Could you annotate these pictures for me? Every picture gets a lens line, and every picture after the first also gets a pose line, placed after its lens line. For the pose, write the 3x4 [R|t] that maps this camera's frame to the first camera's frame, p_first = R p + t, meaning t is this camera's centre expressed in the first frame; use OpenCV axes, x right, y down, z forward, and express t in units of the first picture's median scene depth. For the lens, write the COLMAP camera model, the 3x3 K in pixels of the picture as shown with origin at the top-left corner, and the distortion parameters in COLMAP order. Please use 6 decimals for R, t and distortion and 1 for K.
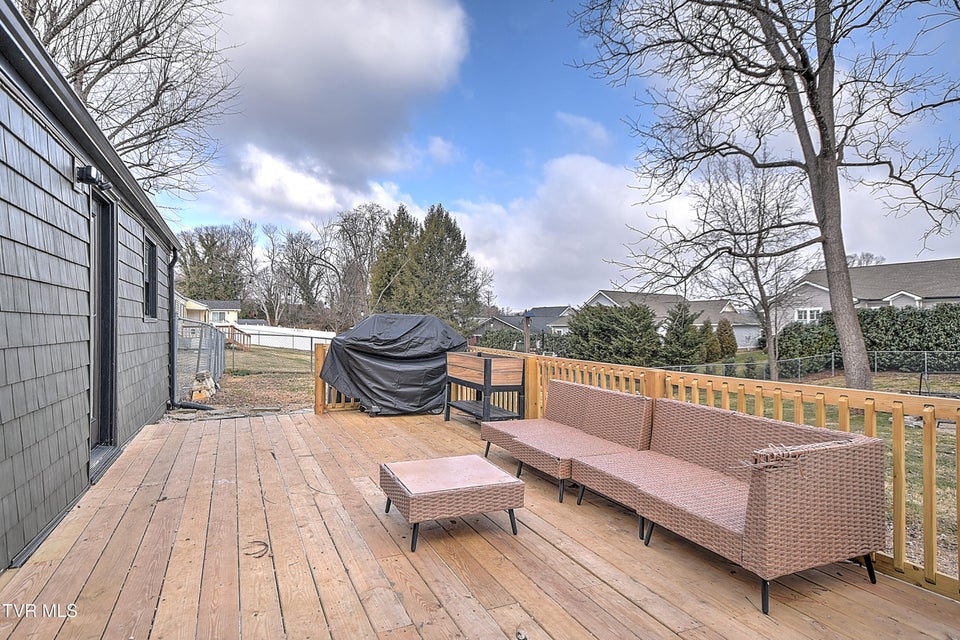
lens RADIAL K [[588.7, 0, 485.4], [0, 588.7, 320.7], [0, 0, 1]] dist [0.024008, 0.015468]
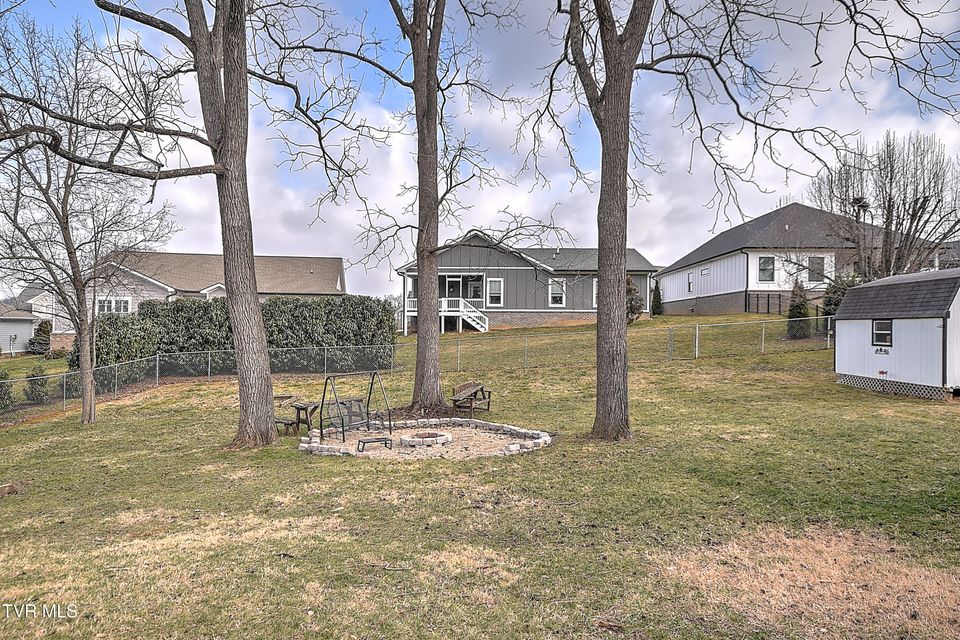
lens RADIAL K [[588.7, 0, 485.4], [0, 588.7, 320.7], [0, 0, 1]] dist [0.024008, 0.015468]
pose [[0.440379, 0.017086, 0.897649, 0.099225], [-0.014693, 0.999822, -0.011822, 0.015416], [-0.897692, -0.007983, 0.440552, 0.340192]]
